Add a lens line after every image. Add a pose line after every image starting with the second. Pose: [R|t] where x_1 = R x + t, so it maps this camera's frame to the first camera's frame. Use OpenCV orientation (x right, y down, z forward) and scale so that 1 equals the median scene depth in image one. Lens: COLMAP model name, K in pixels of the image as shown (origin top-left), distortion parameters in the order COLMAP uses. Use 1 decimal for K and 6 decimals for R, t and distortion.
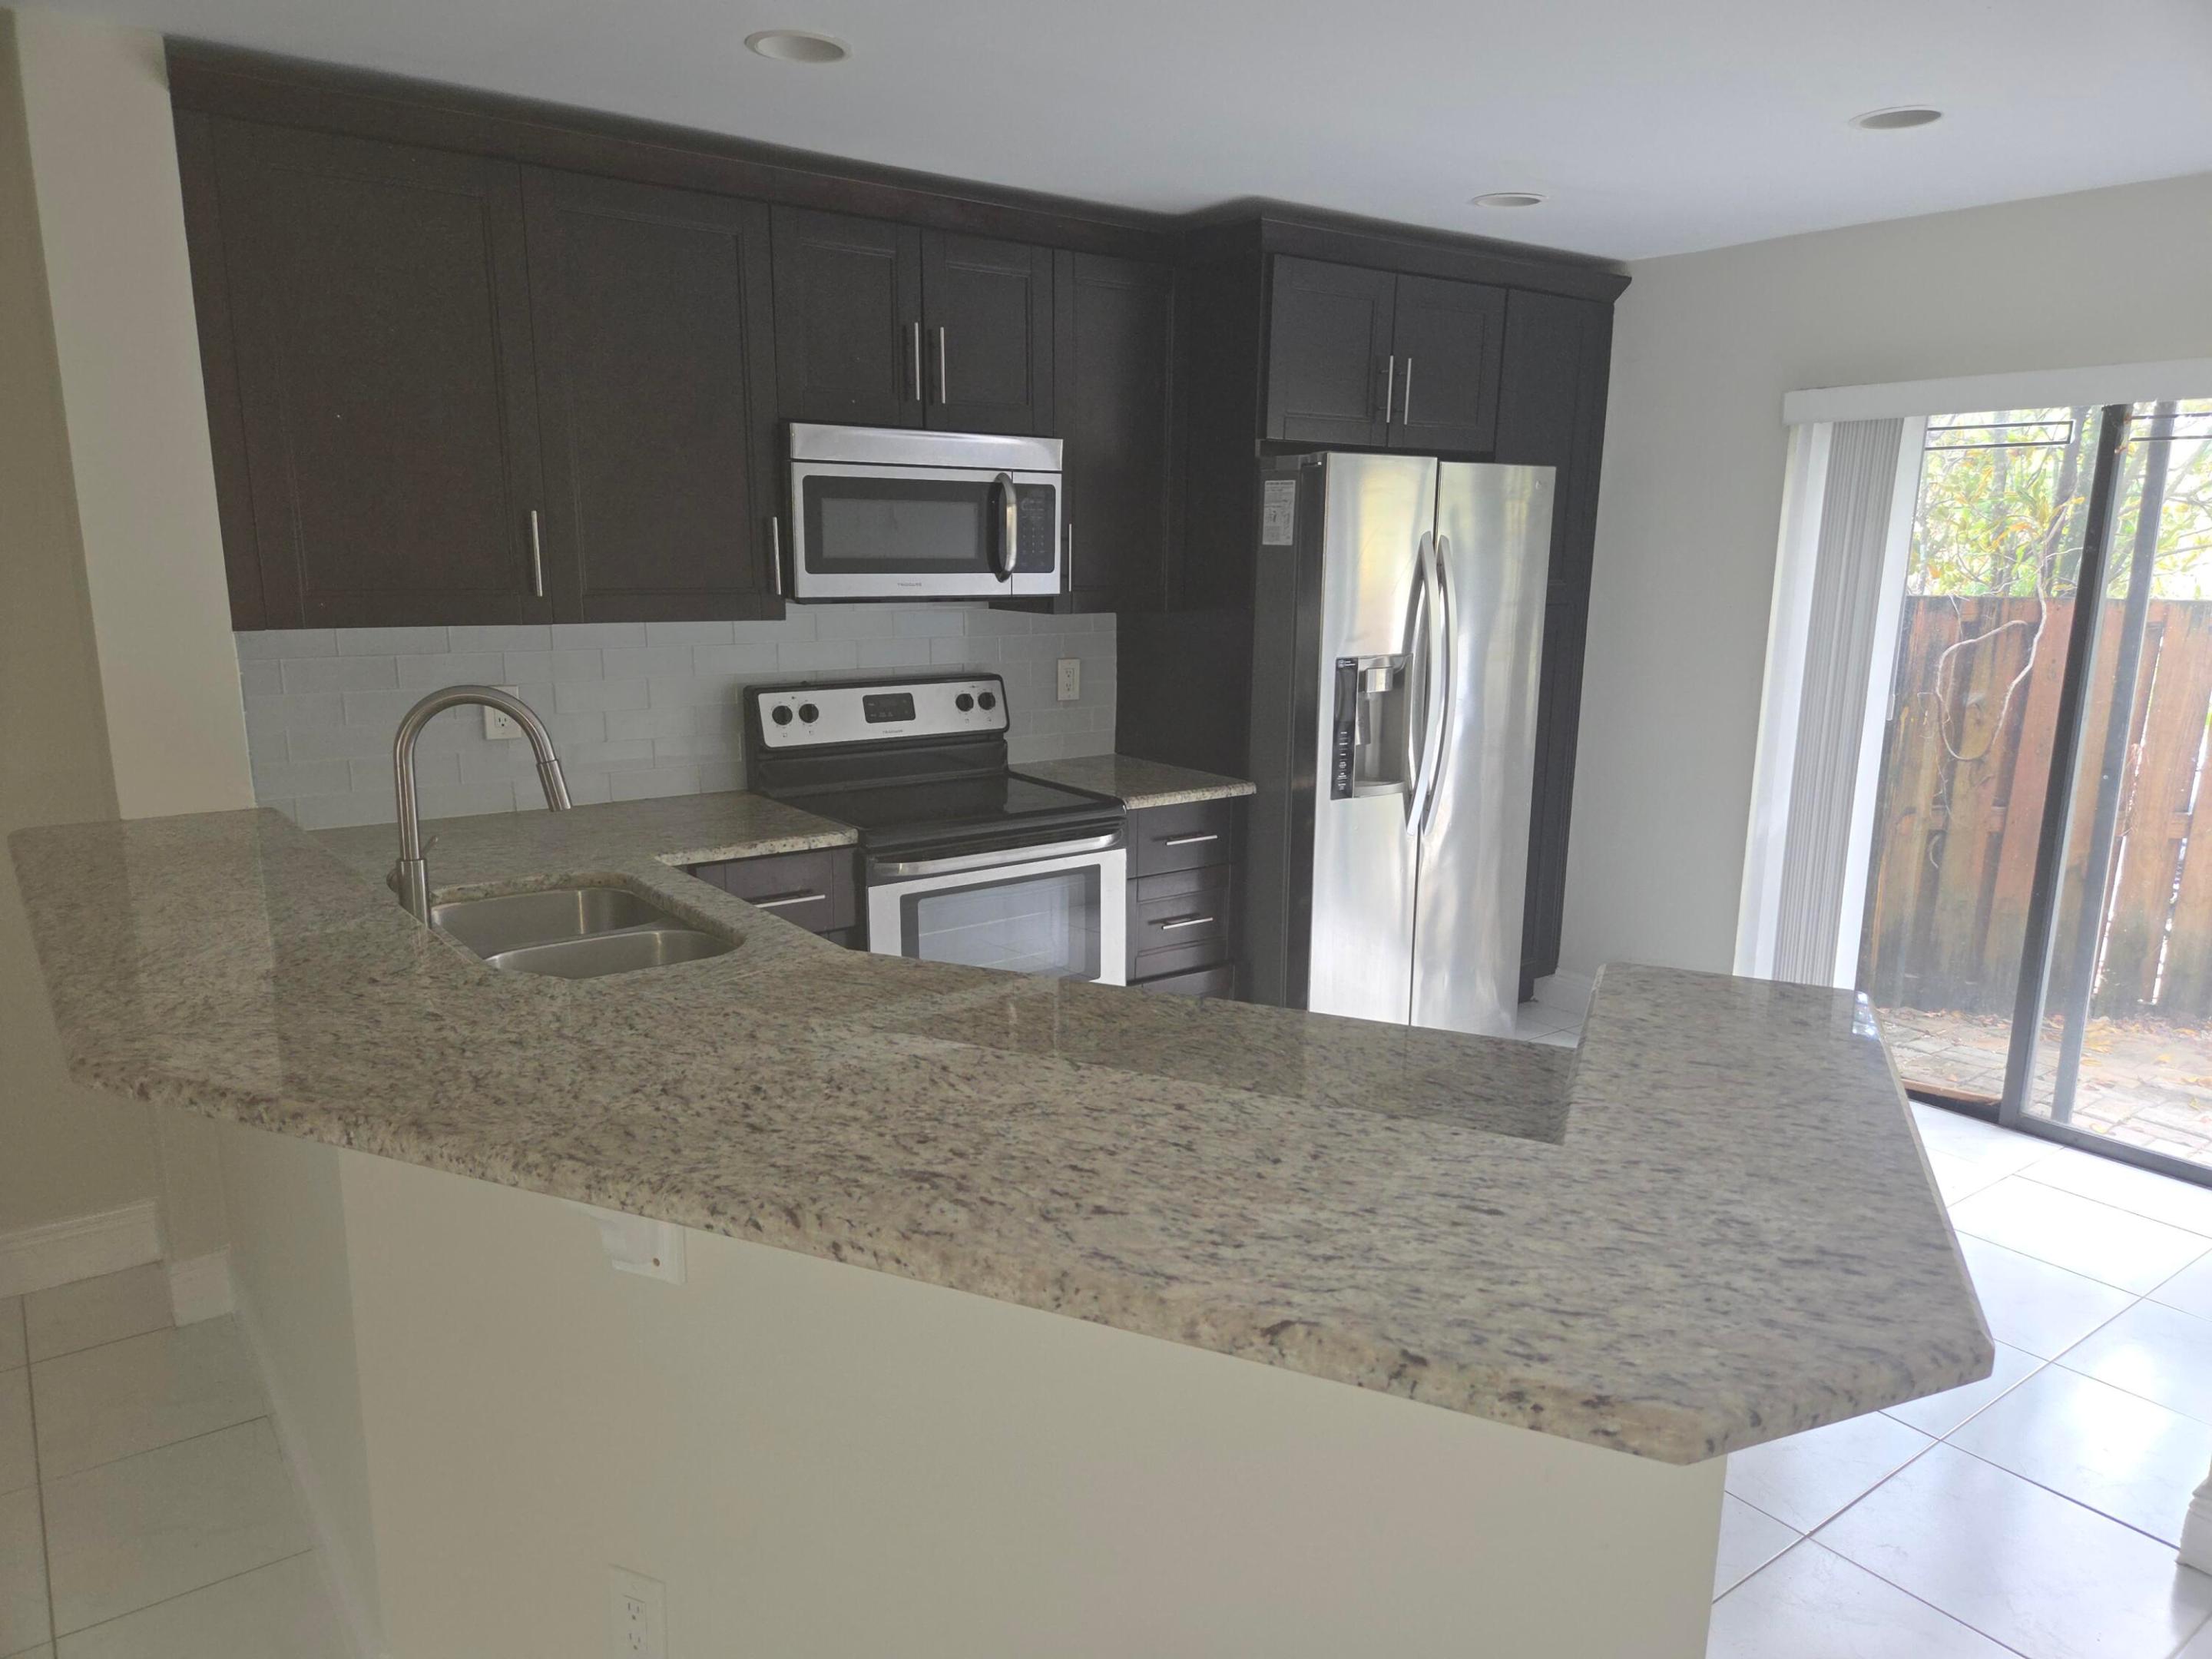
lens RADIAL K [[1503.4, 0, 1106.0], [0, 1503.4, 829.5], [0, 0, 1]] dist [0.036562, -0.000266]
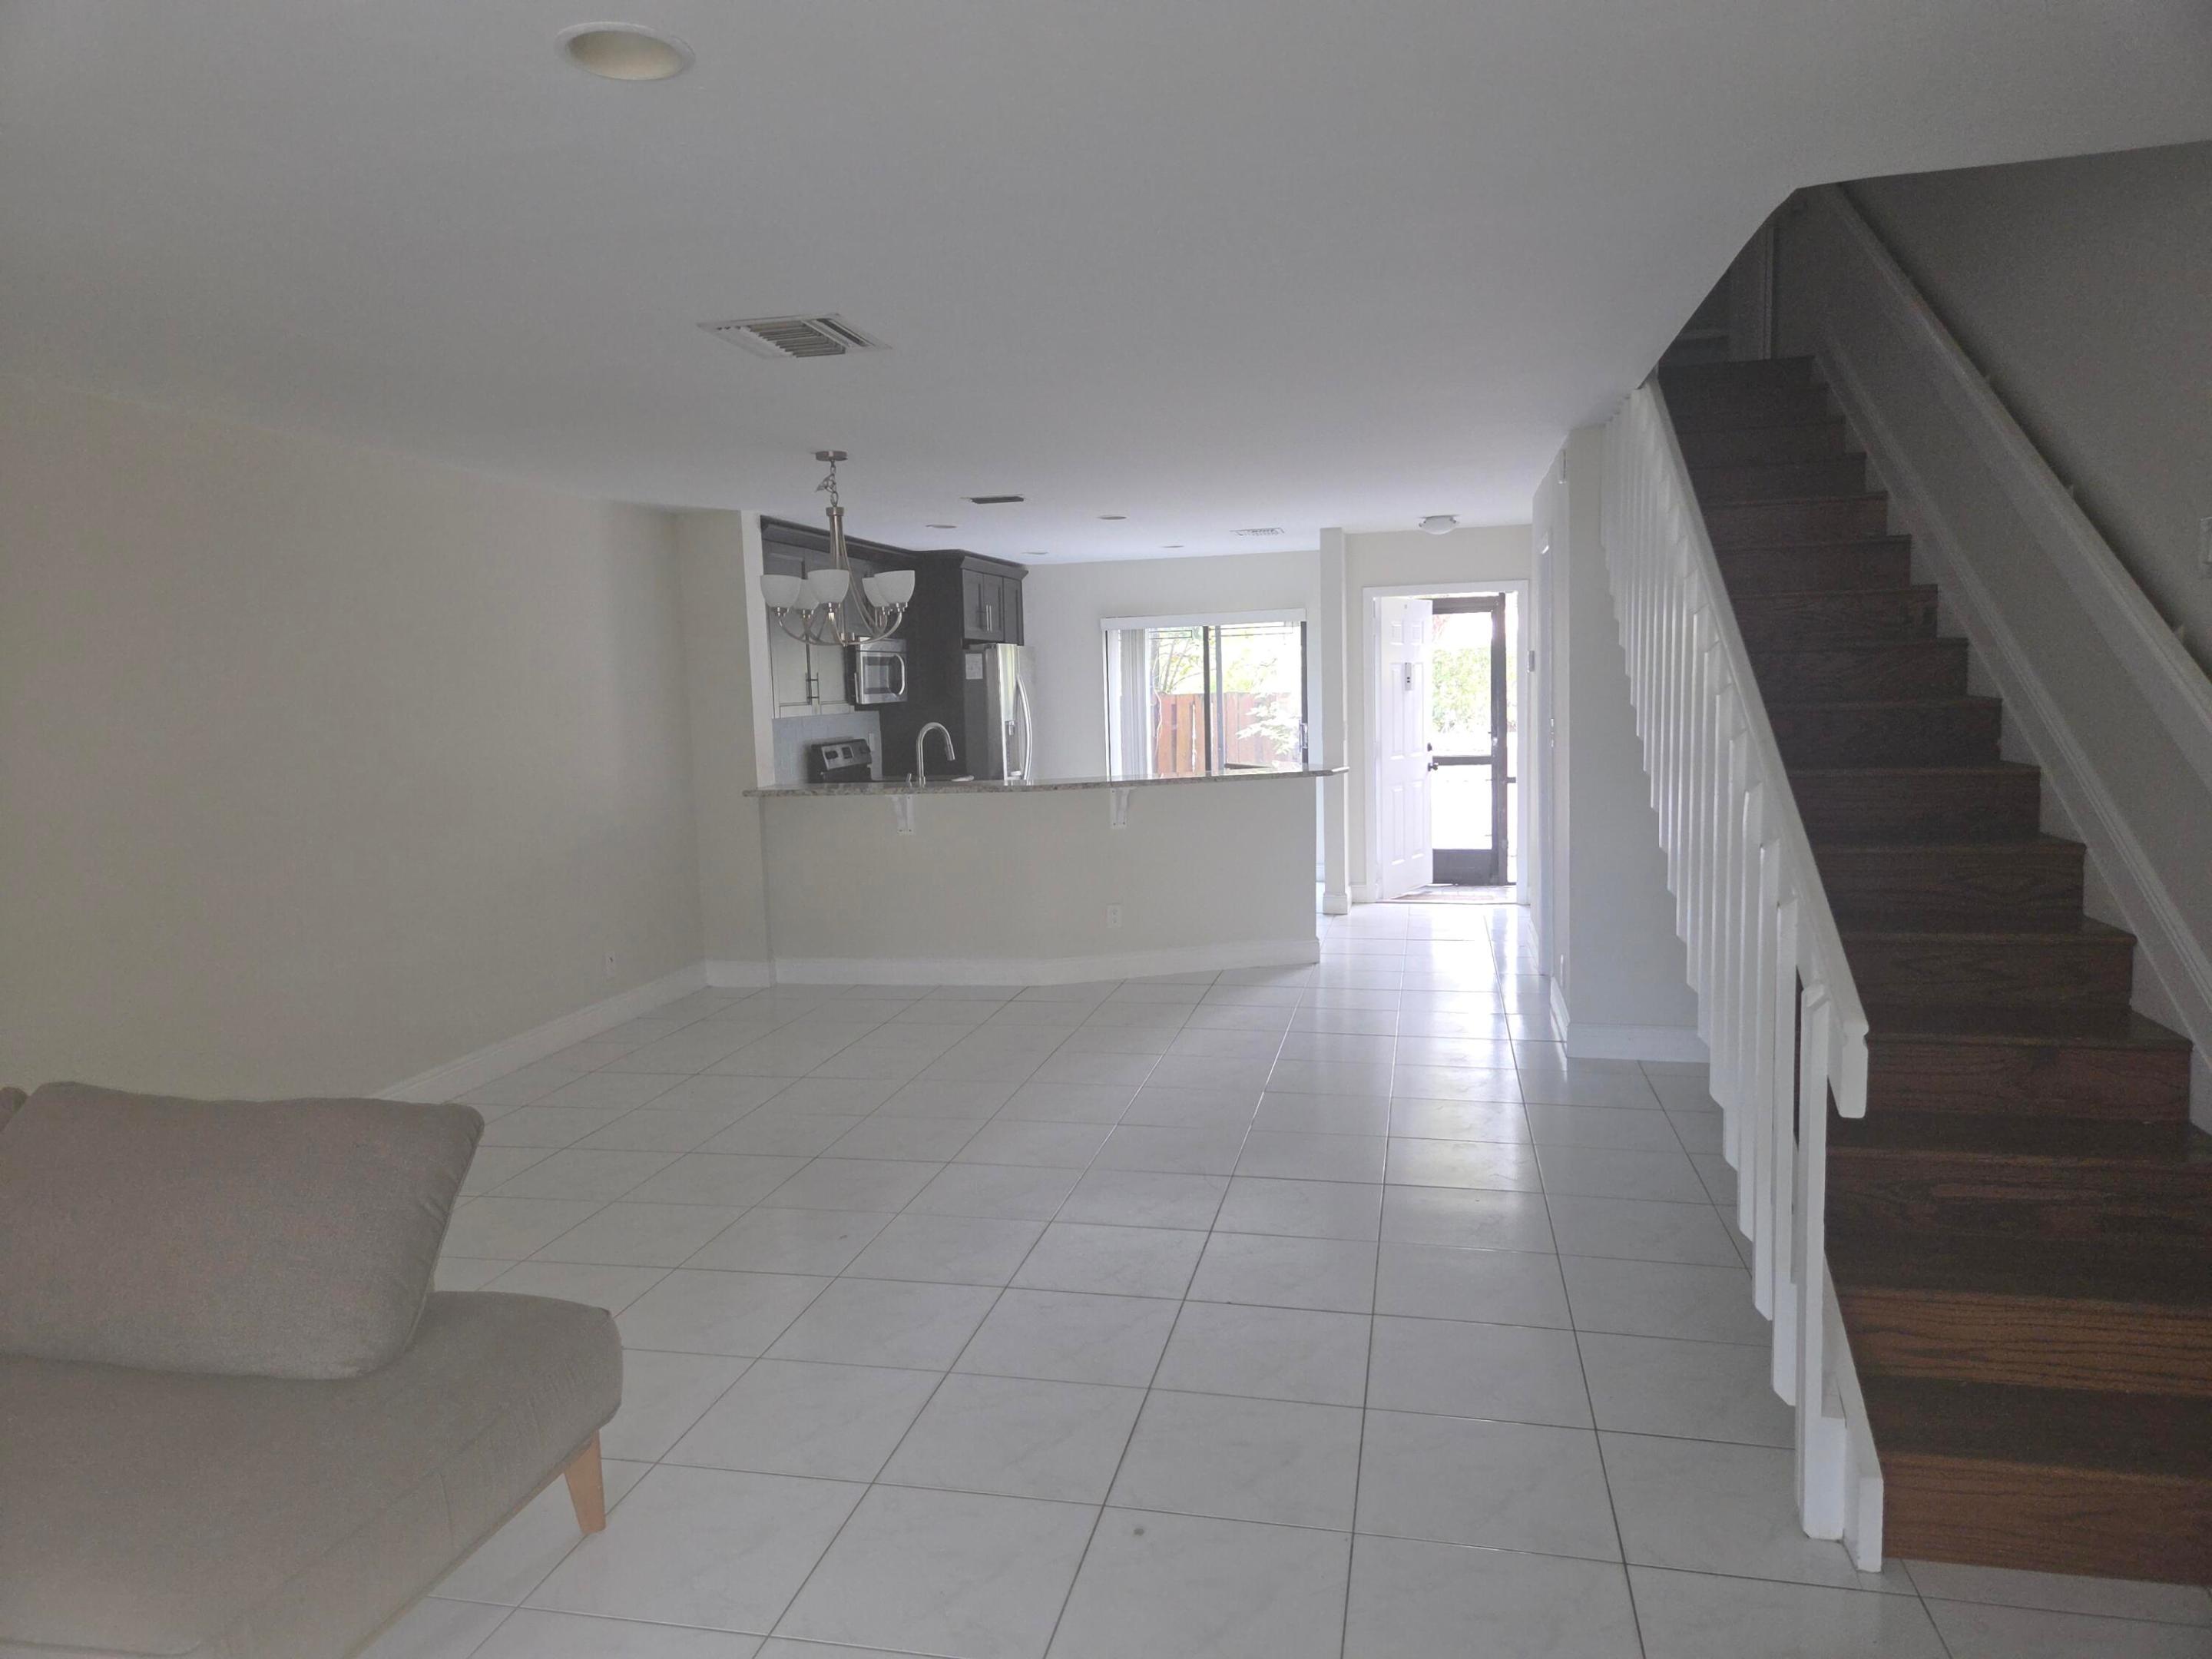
lens RADIAL K [[1470.6, 0, 1106.0], [0, 1470.6, 829.5], [0, 0, 1]] dist [0.060863, 0.000652]
pose [[0.756052, -0.099268, 0.646940, -1.352427], [0.164484, 0.985527, -0.041004, 0.199197], [-0.633507, 0.137413, 0.761437, -0.994276]]
